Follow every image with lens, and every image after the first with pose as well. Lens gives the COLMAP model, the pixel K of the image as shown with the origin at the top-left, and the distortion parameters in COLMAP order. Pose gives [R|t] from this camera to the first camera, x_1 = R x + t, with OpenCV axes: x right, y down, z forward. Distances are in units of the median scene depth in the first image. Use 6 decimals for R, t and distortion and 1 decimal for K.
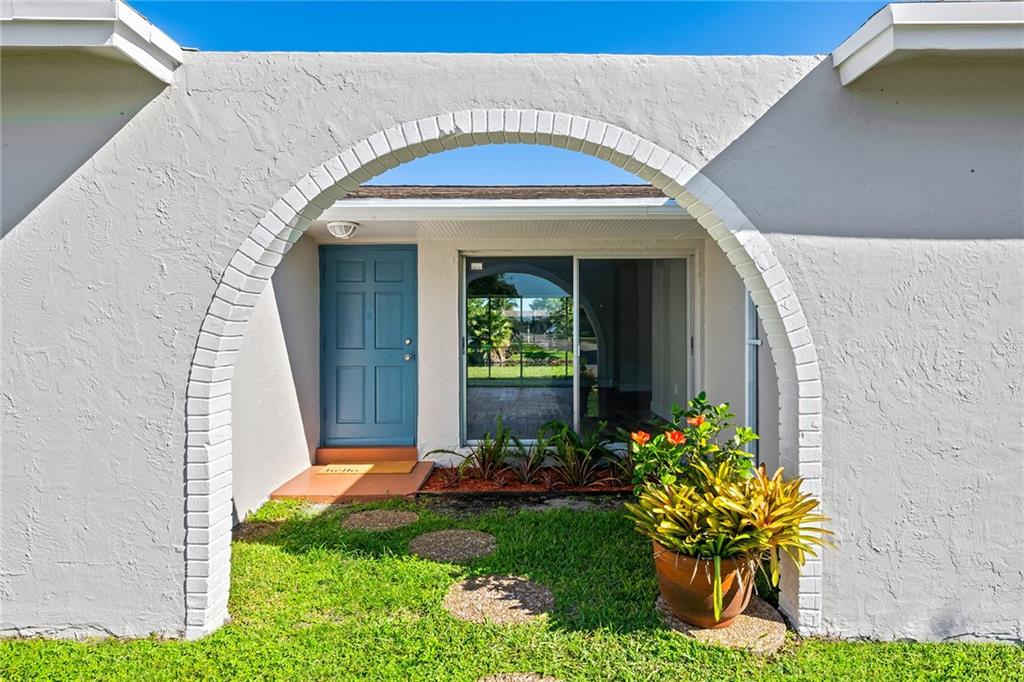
lens RADIAL K [[607.2, 0, 512.0], [0, 607.2, 341.0], [0, 0, 1]] dist [0.002808, 0.000197]
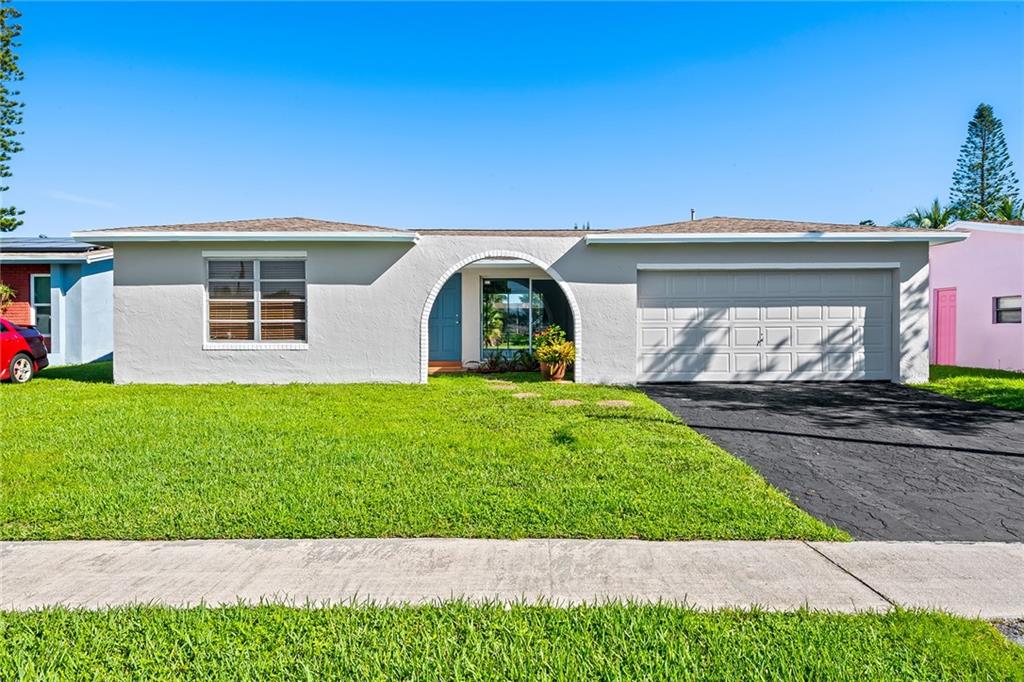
lens RADIAL K [[671.7, 0, 512.0], [0, 671.7, 341.0], [0, 0, 1]] dist [0.021792, -0.000024]
pose [[0.999866, 0.000189, 0.016359, -0.015012], [-0.000283, 0.999983, 0.005793, 0.181355], [-0.016358, -0.005797, 0.999849, -3.367910]]
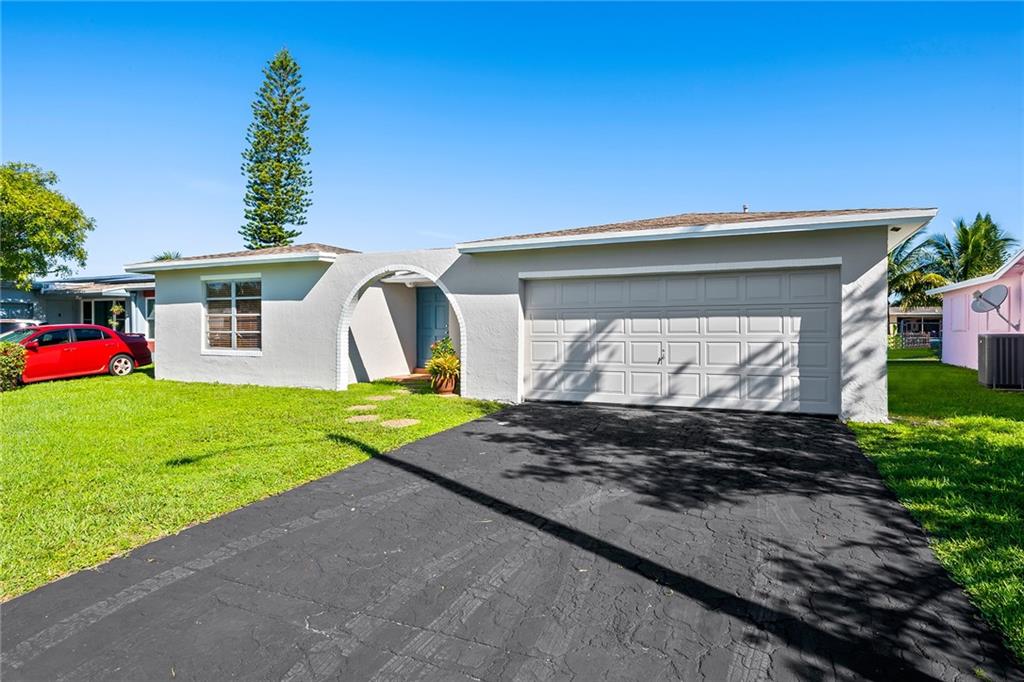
lens RADIAL K [[607.2, 0, 512.0], [0, 607.2, 341.0], [0, 0, 1]] dist [0.002808, 0.000197]
pose [[0.900886, 0.012144, -0.433885, 2.425116], [-0.012859, 0.999916, 0.001287, 0.113735], [0.433864, 0.004420, 0.900967, -2.326559]]
